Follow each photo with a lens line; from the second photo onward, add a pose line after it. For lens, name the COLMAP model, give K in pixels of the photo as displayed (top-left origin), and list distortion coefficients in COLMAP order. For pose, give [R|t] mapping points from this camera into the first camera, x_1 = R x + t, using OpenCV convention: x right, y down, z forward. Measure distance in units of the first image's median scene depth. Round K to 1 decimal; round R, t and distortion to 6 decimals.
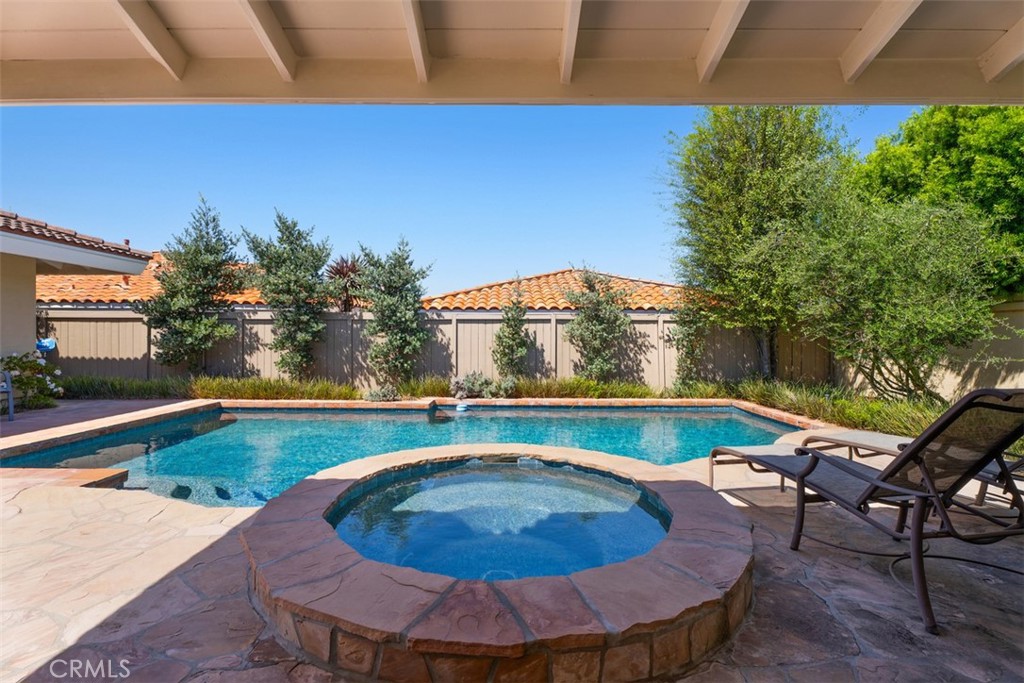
lens RADIAL K [[456.1, 0, 504.7], [0, 456.1, 342.1], [0, 0, 1]] dist [-0.000079, -0.000030]
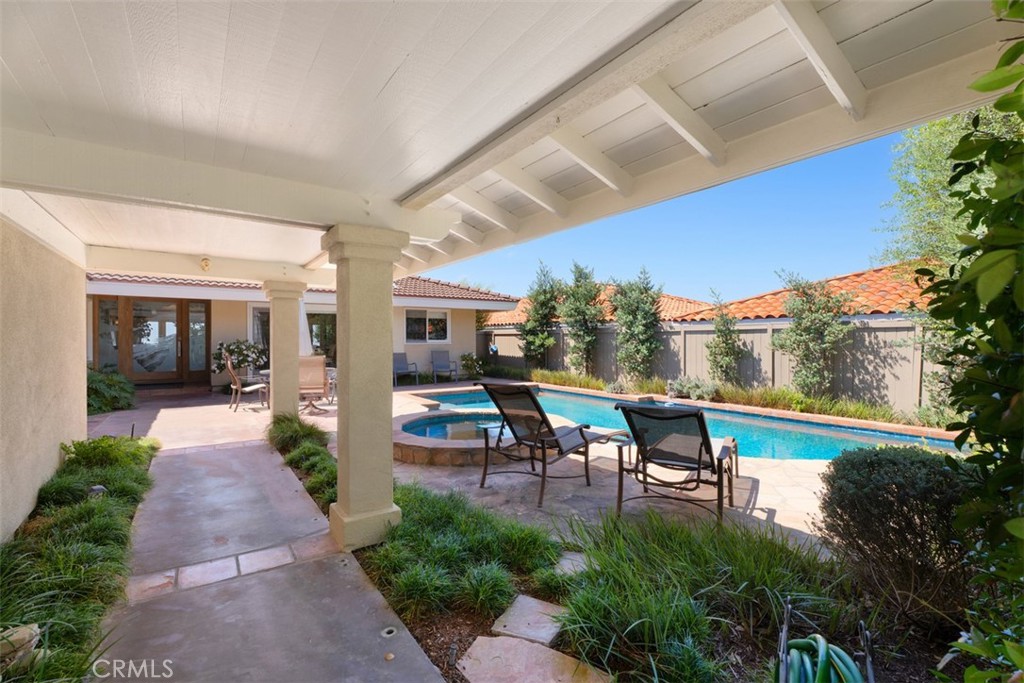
lens RADIAL K [[456.1, 0, 504.7], [0, 456.1, 342.1], [0, 0, 1]] dist [-0.000079, -0.000030]
pose [[0.562678, -0.001107, -0.826675, 0.611414], [-0.002475, 0.999992, -0.003024, -0.016583], [0.826672, 0.003748, 0.562671, -0.039152]]
